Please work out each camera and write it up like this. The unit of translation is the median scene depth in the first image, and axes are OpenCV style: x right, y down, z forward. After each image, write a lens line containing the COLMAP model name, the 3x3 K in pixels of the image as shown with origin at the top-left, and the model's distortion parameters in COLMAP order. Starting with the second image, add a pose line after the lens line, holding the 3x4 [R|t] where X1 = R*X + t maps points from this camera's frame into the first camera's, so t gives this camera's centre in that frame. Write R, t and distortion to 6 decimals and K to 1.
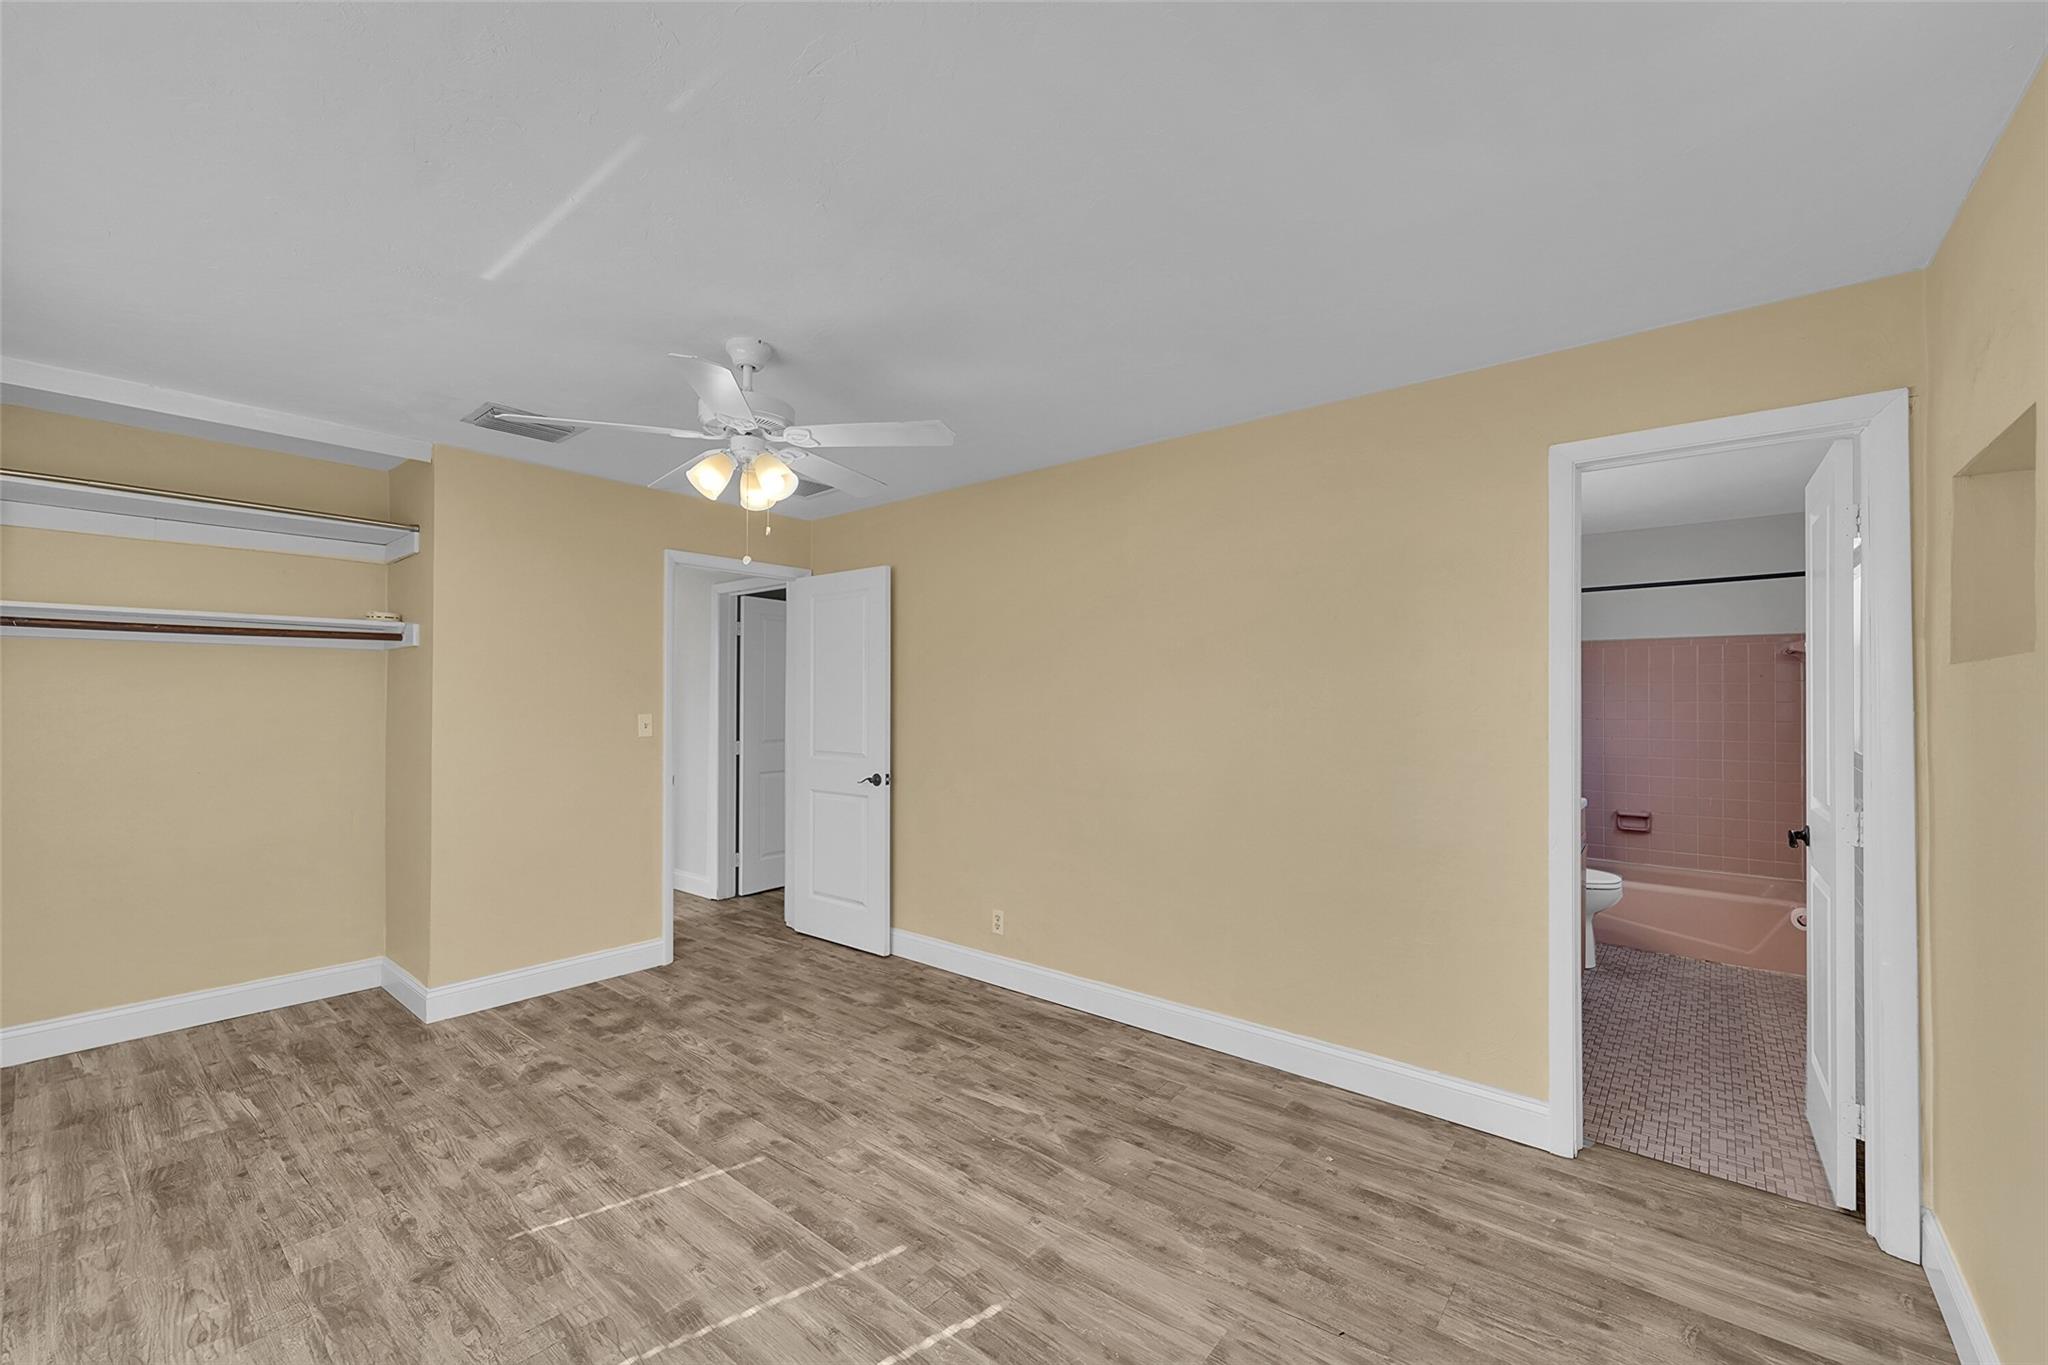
lens RADIAL K [[821.8, 0, 1022.5], [0, 821.8, 682.6], [0, 0, 1]] dist [-0.000613, -0.002136]
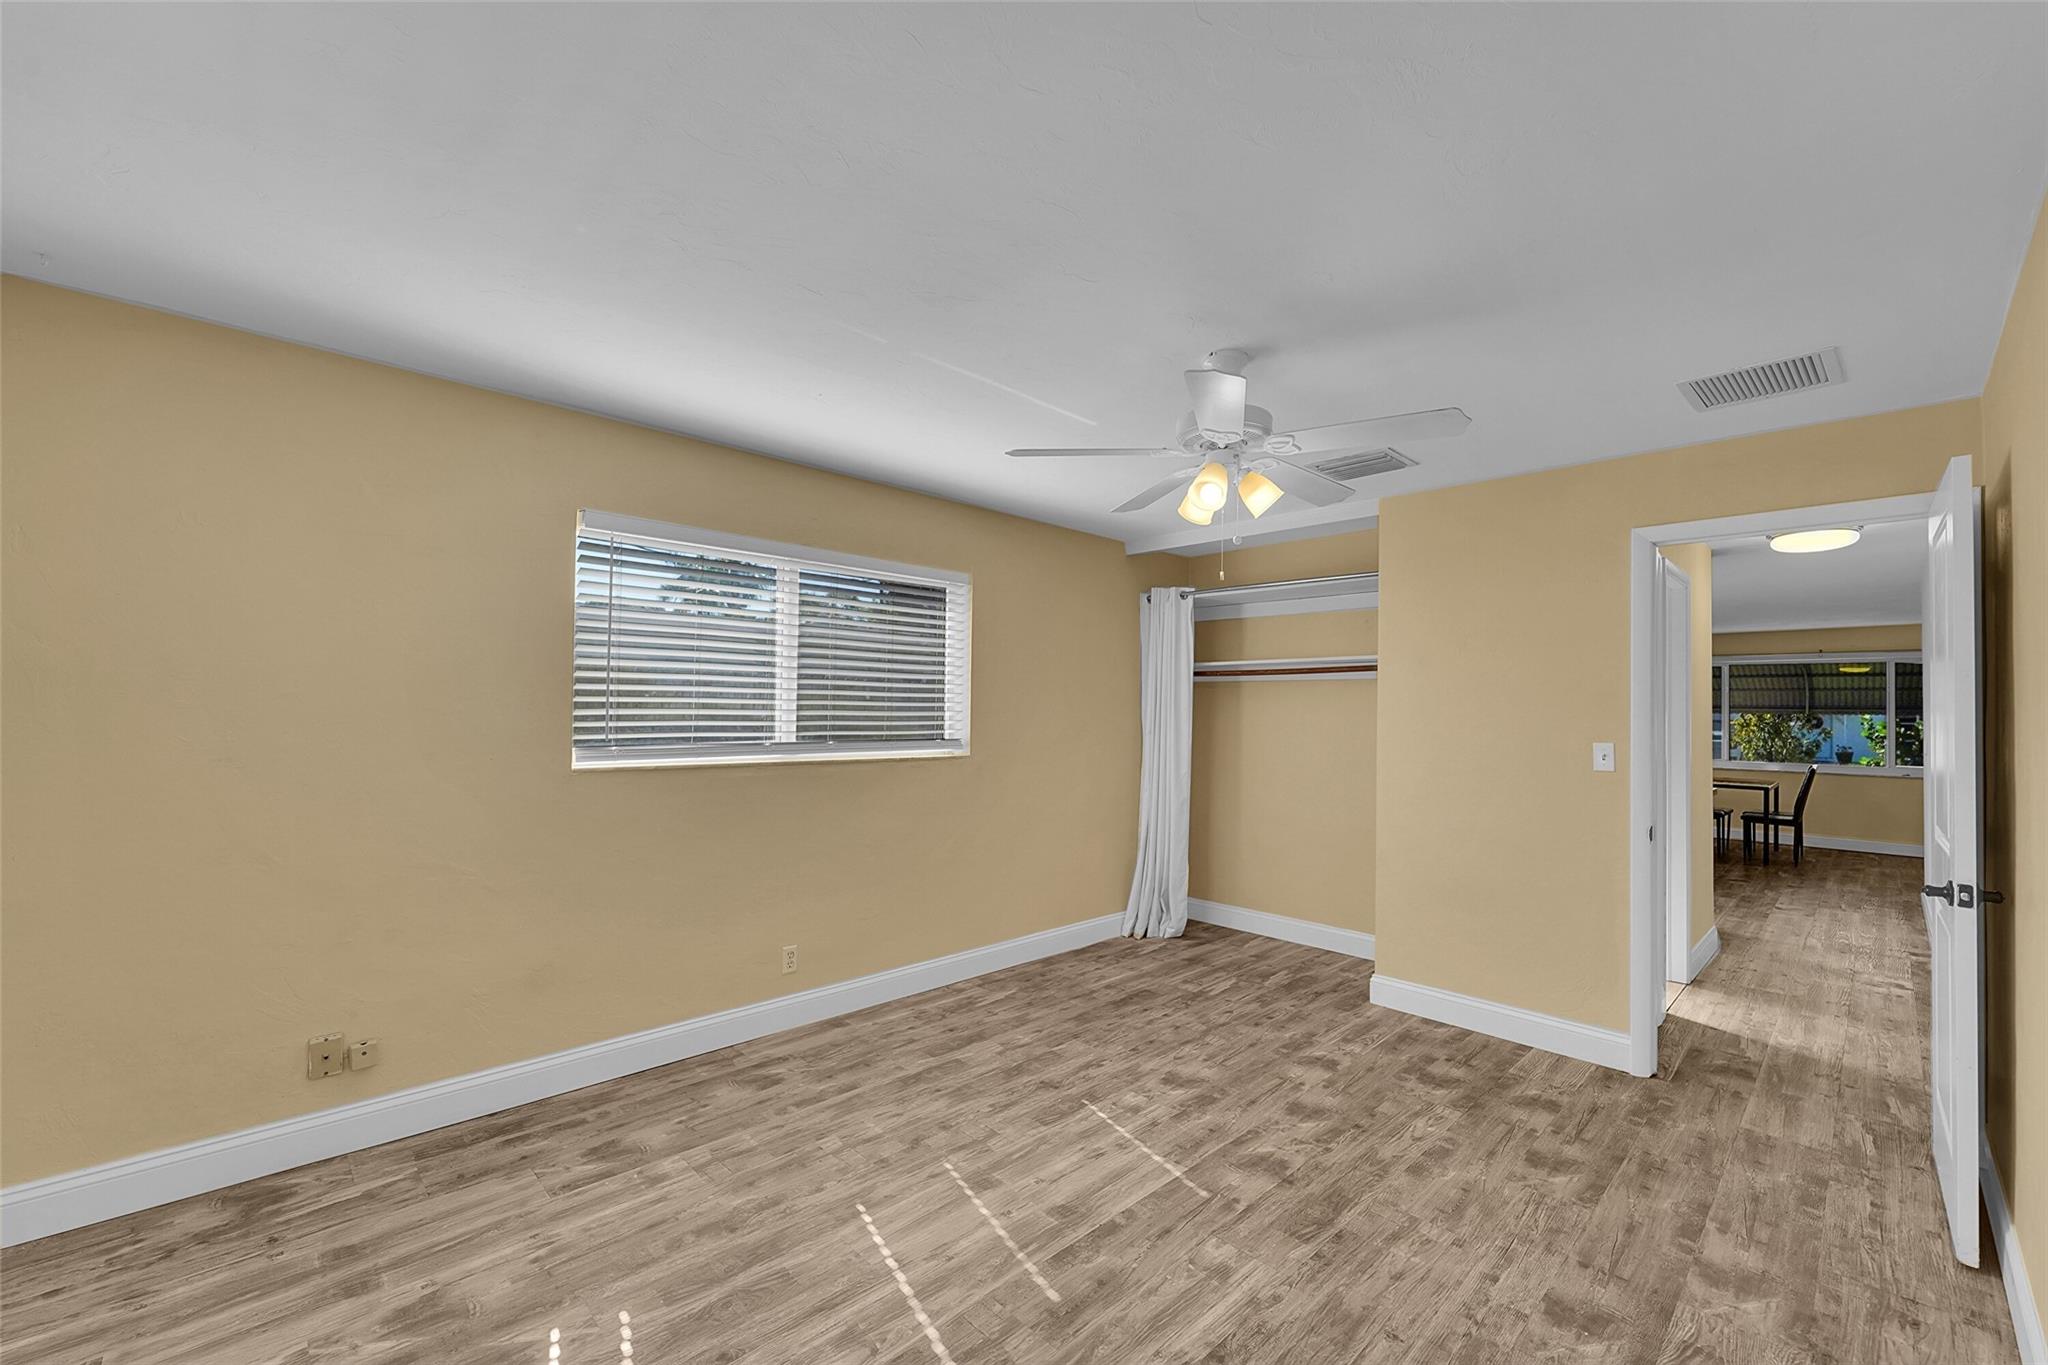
lens RADIAL K [[821.8, 0, 1010.2], [0, 821.8, 685.6], [0, 0, 1]] dist [-0.000613, -0.002136]
pose [[-0.121102, -0.035555, -0.992003, 0.639231], [0.002918, 0.999341, -0.036174, 0.016288], [0.992636, -0.007275, -0.120919, 0.836283]]
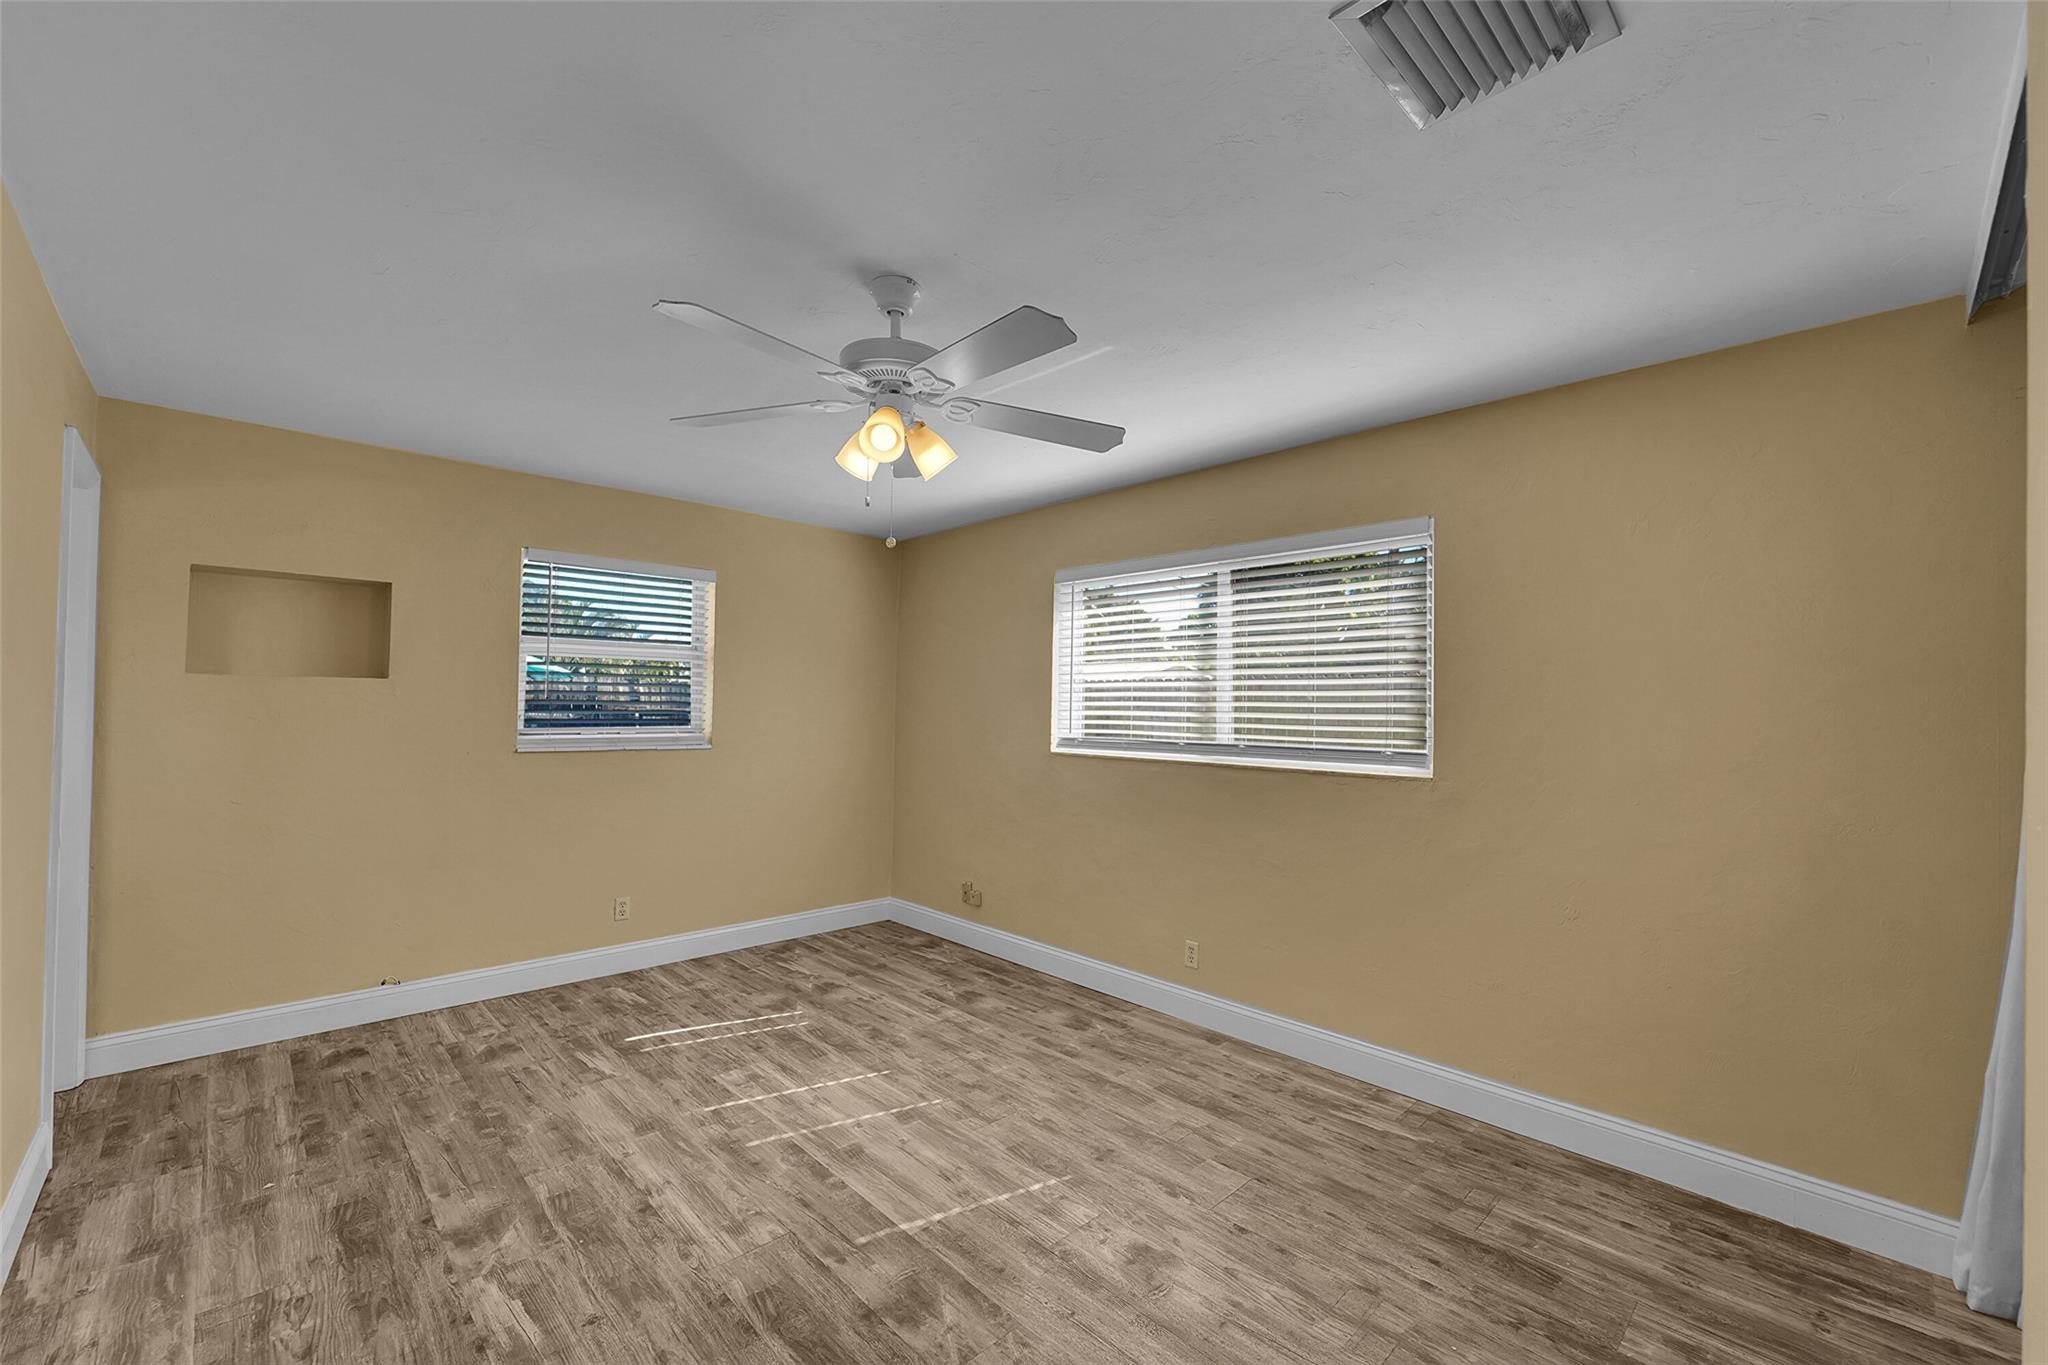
lens RADIAL K [[821.8, 0, 1018.4], [0, 821.8, 699.2], [0, 0, 1]] dist [-0.000613, -0.002136]
pose [[-0.993191, -0.018024, 0.115094, -0.537460], [-0.021305, 0.999399, -0.027341, 0.030641], [-0.114532, -0.029607, -0.992978, 1.732777]]
